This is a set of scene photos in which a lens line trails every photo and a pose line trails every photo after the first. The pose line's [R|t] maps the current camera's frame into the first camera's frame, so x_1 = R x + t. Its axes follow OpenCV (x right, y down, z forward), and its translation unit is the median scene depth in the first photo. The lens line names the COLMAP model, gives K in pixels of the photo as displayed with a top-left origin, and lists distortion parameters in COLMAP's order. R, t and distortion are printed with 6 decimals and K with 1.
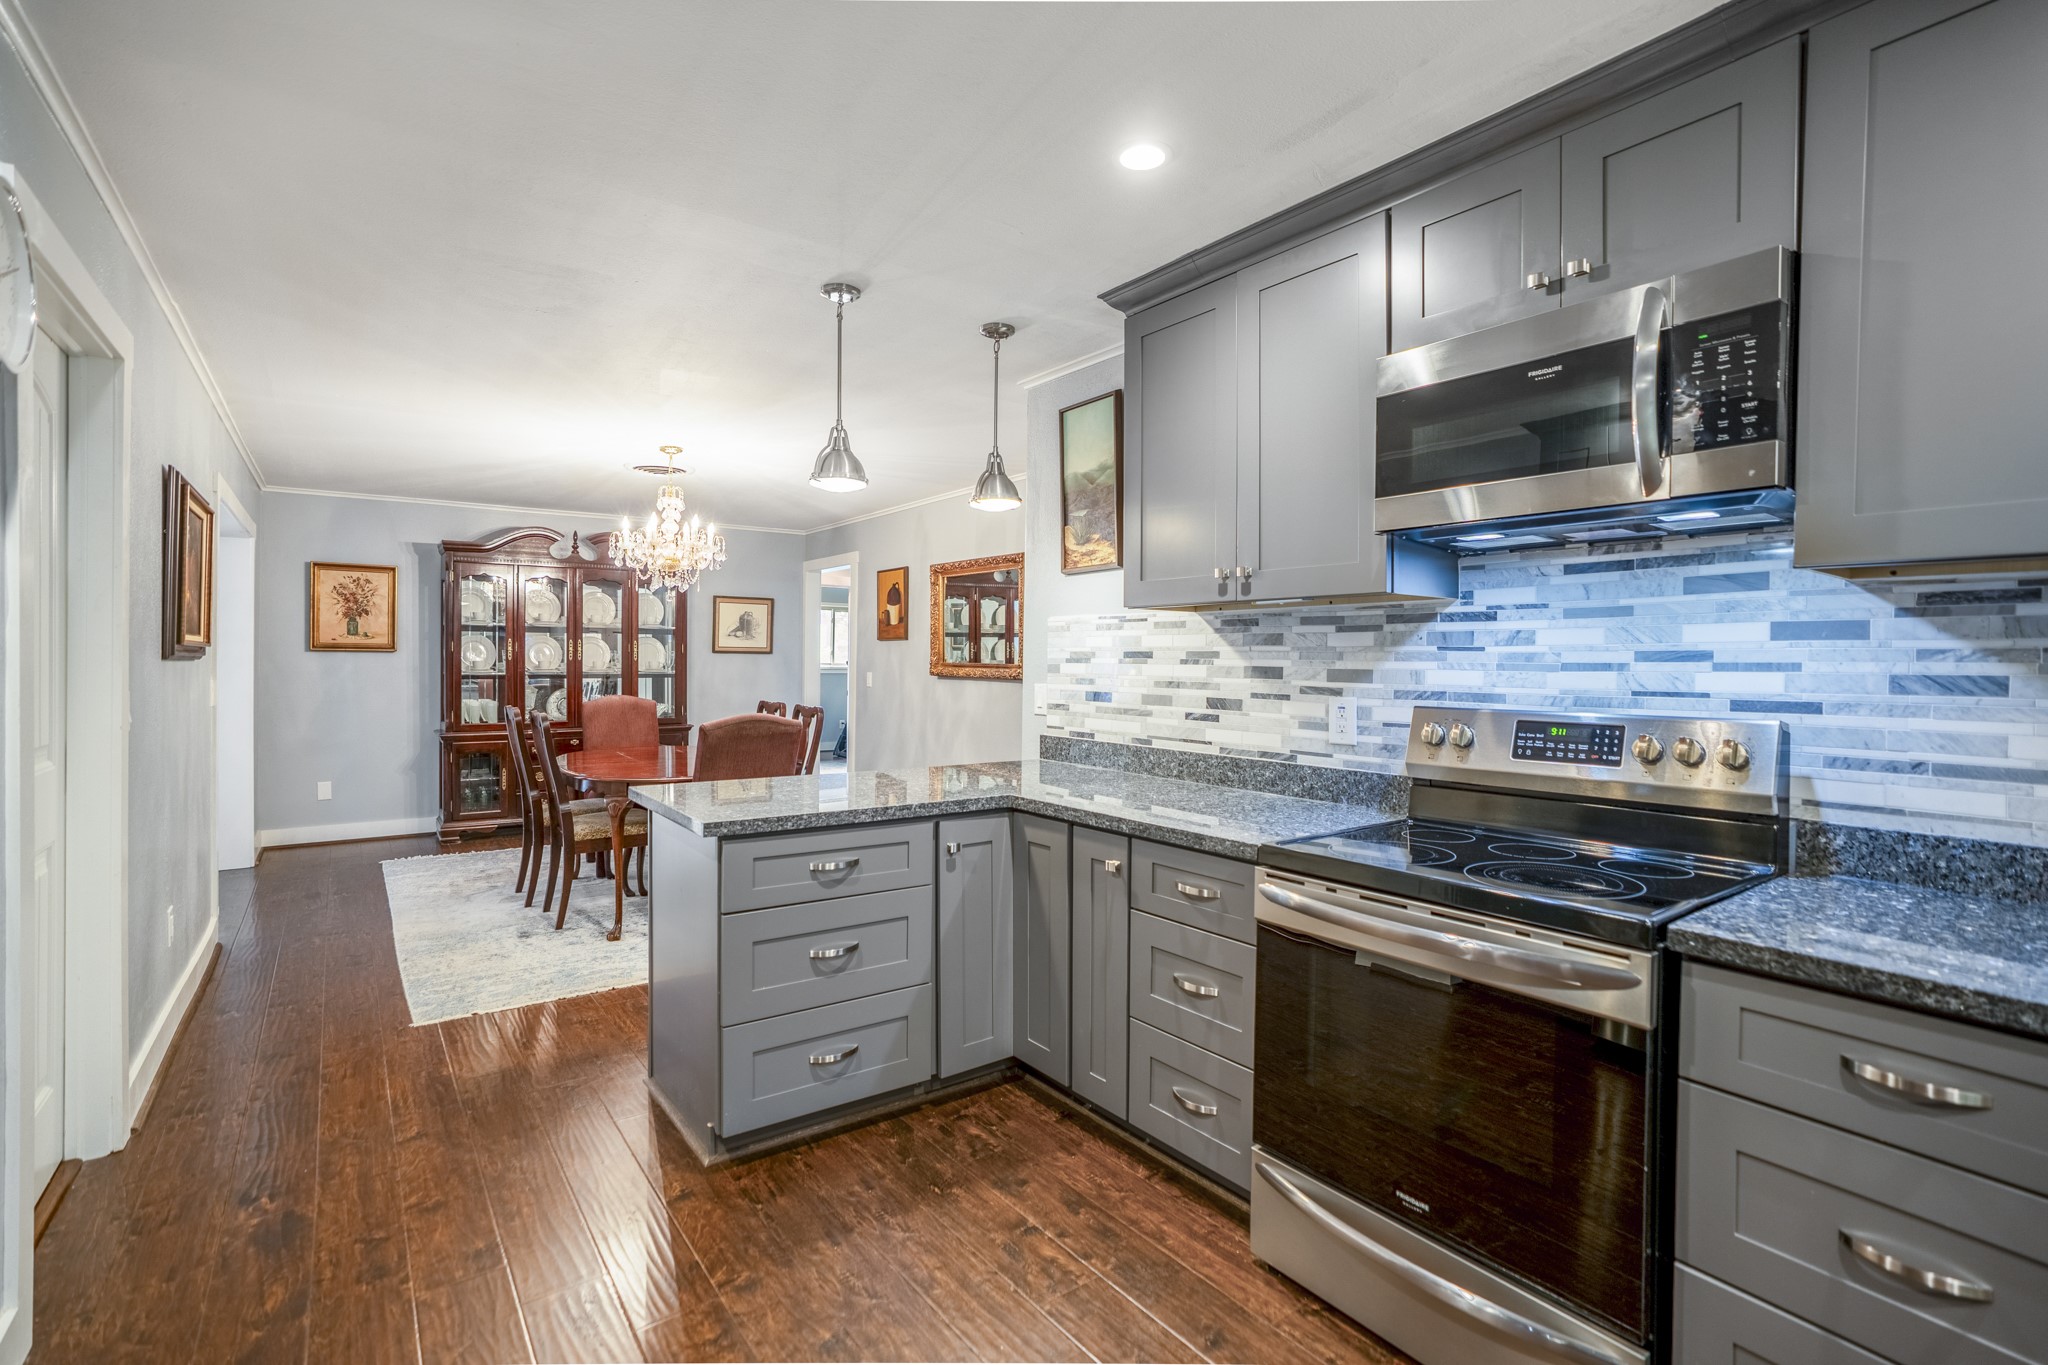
lens RADIAL K [[960.4, 0, 1009.0], [0, 960.4, 675.0], [0, 0, 1]] dist [-0.059926, 0.033867]
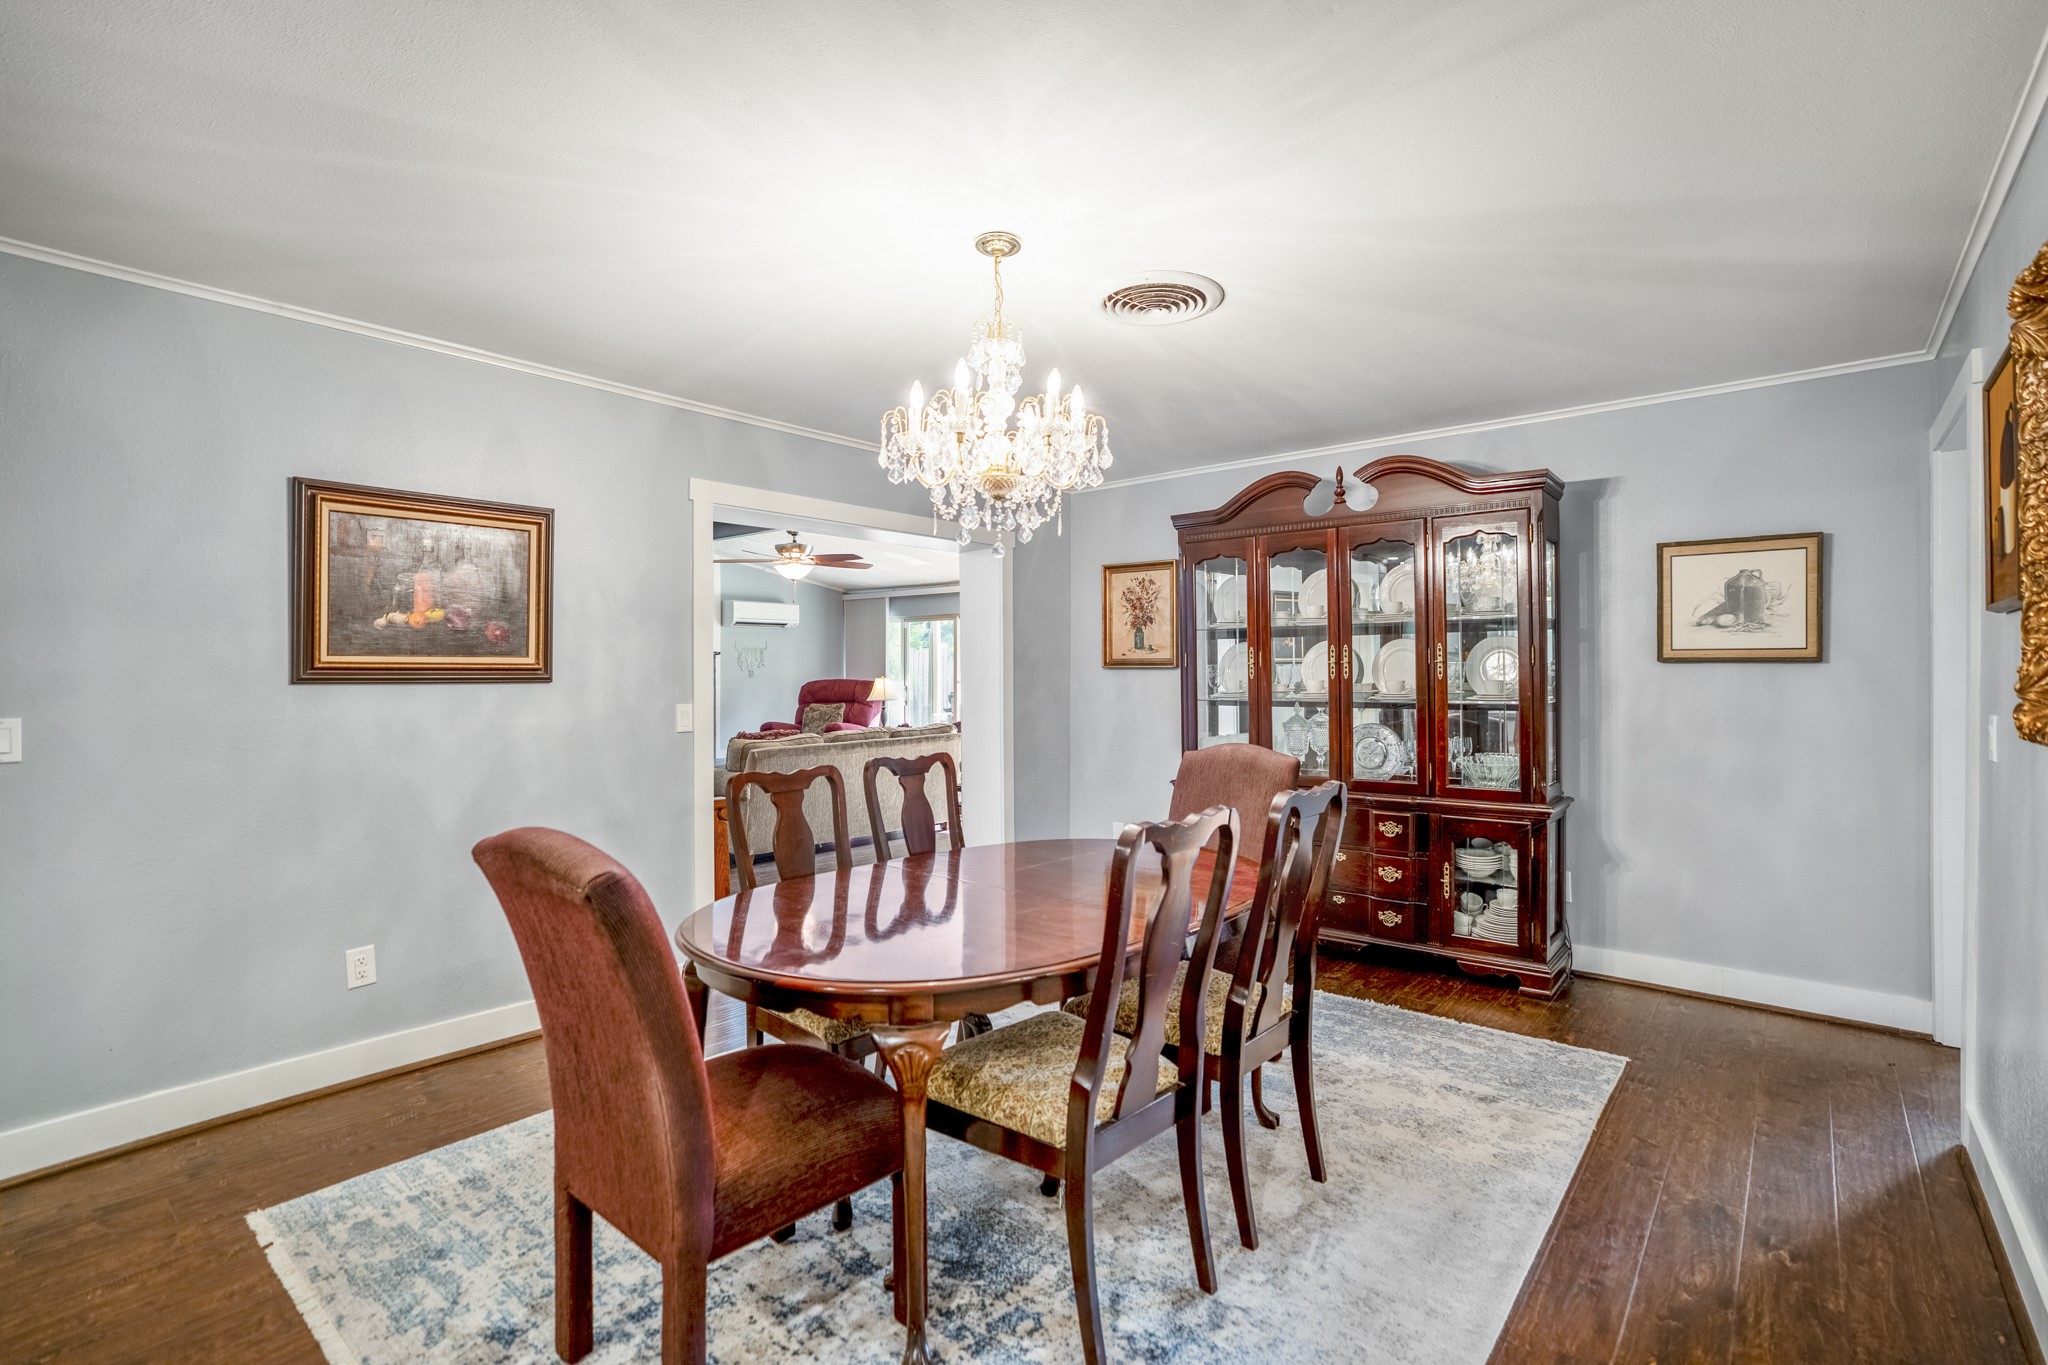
lens RADIAL K [[960.4, 0, 1009.0], [0, 960.4, 675.0], [0, 0, 1]] dist [-0.059926, 0.033867]
pose [[0.258406, -0.007933, -0.966004, 0.085025], [-0.010191, 0.999888, -0.010937, -0.009253], [0.965983, 0.012671, 0.258296, 0.674289]]
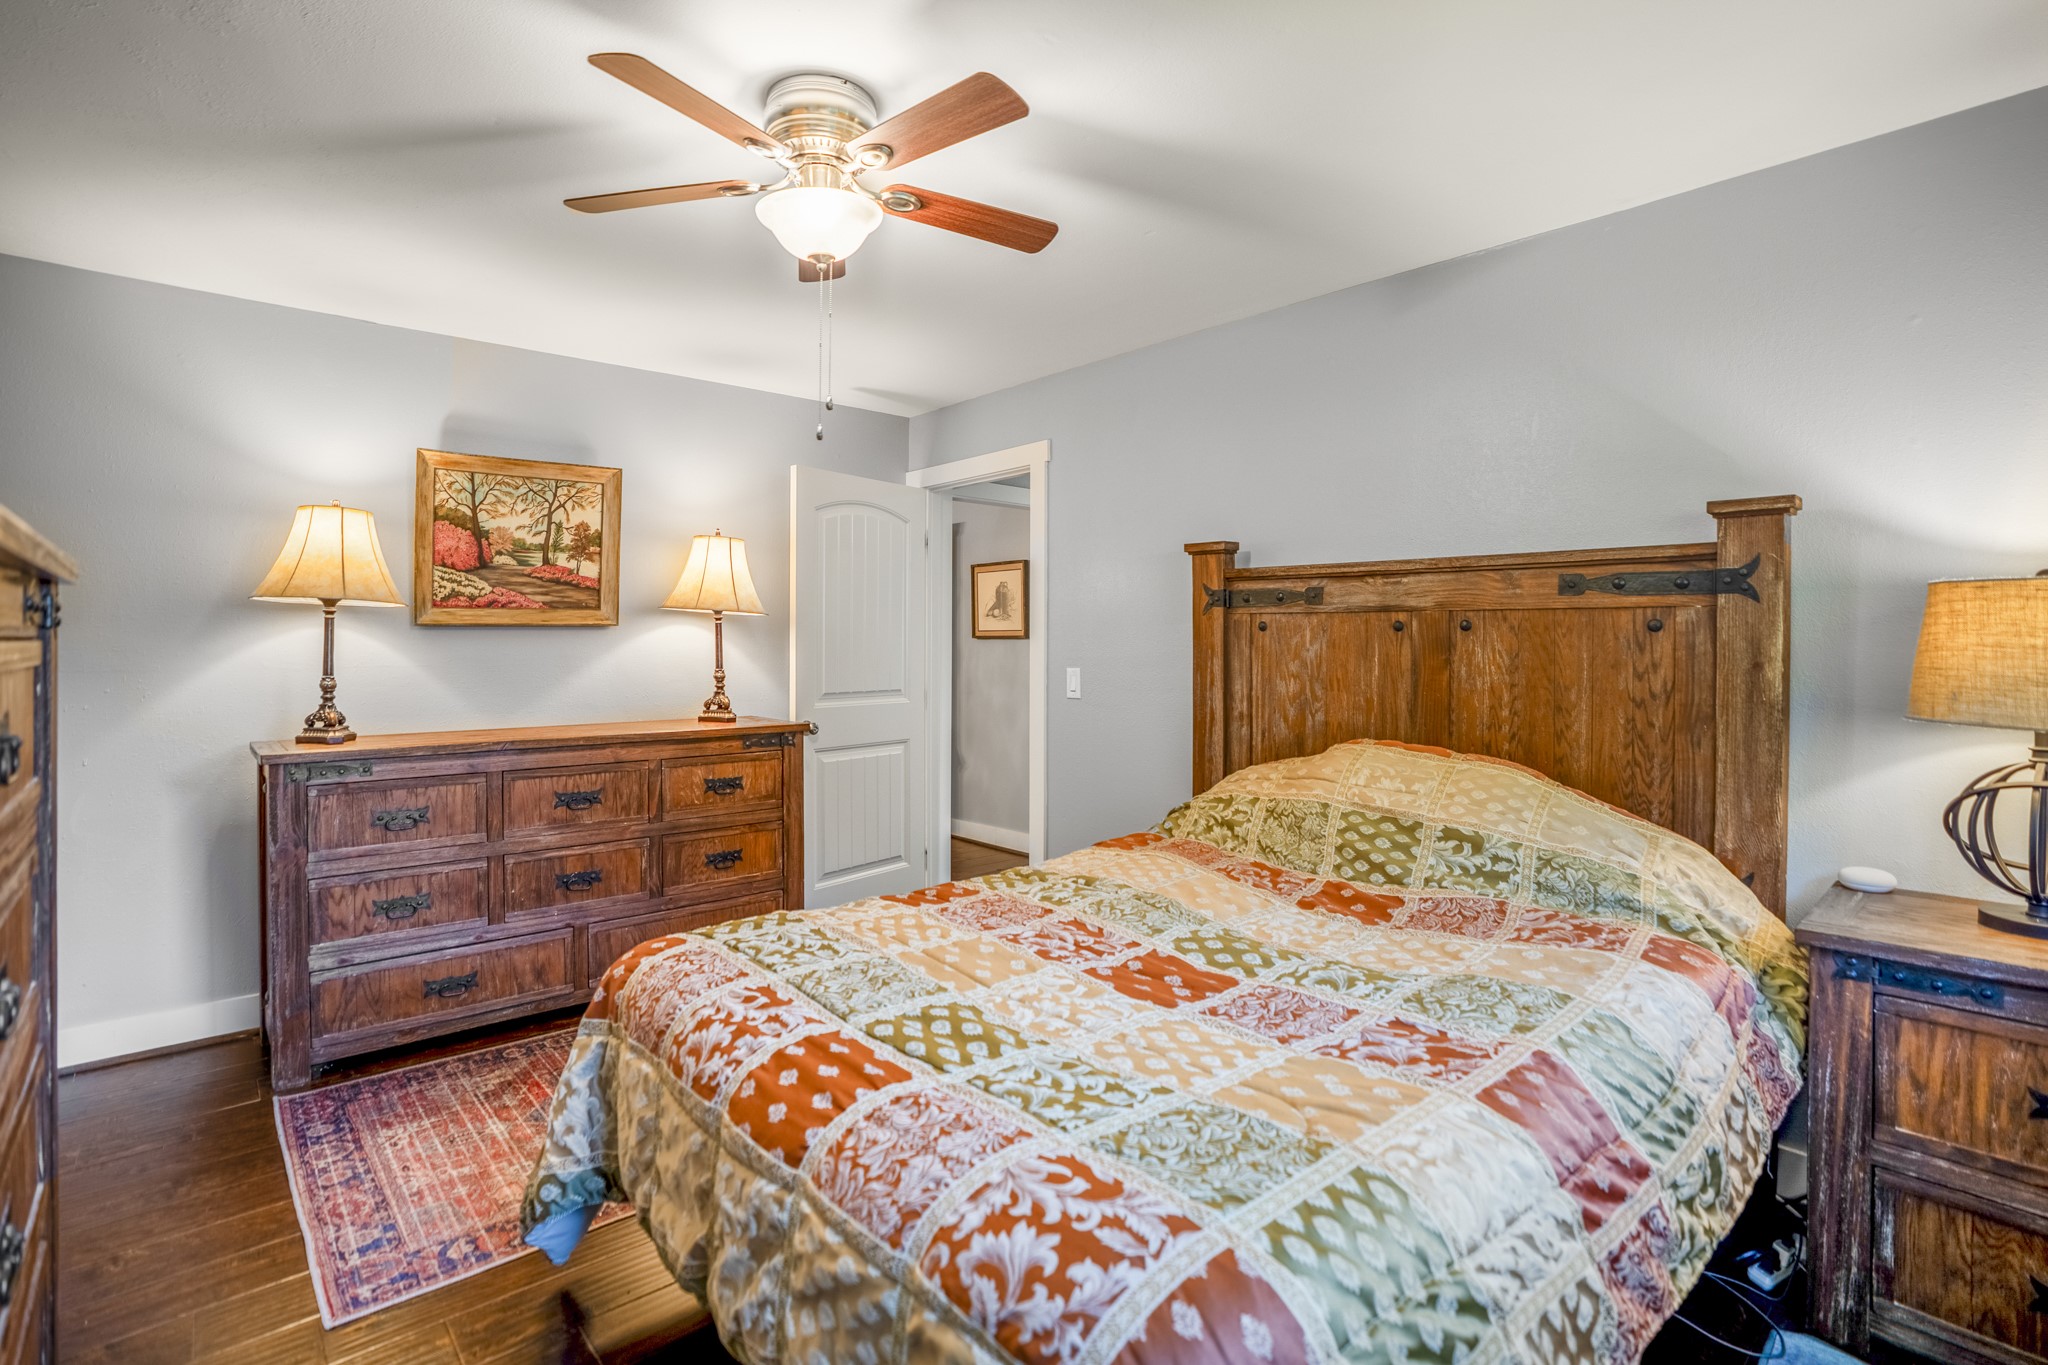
lens RADIAL K [[960.4, 0, 1009.0], [0, 960.4, 675.0], [0, 0, 1]] dist [-0.059926, 0.033867]
pose [[0.099961, 0.026253, -0.994645, 0.576335], [-0.011897, 0.999612, 0.025189, -0.016573], [0.994920, 0.009315, 0.100235, 1.158088]]
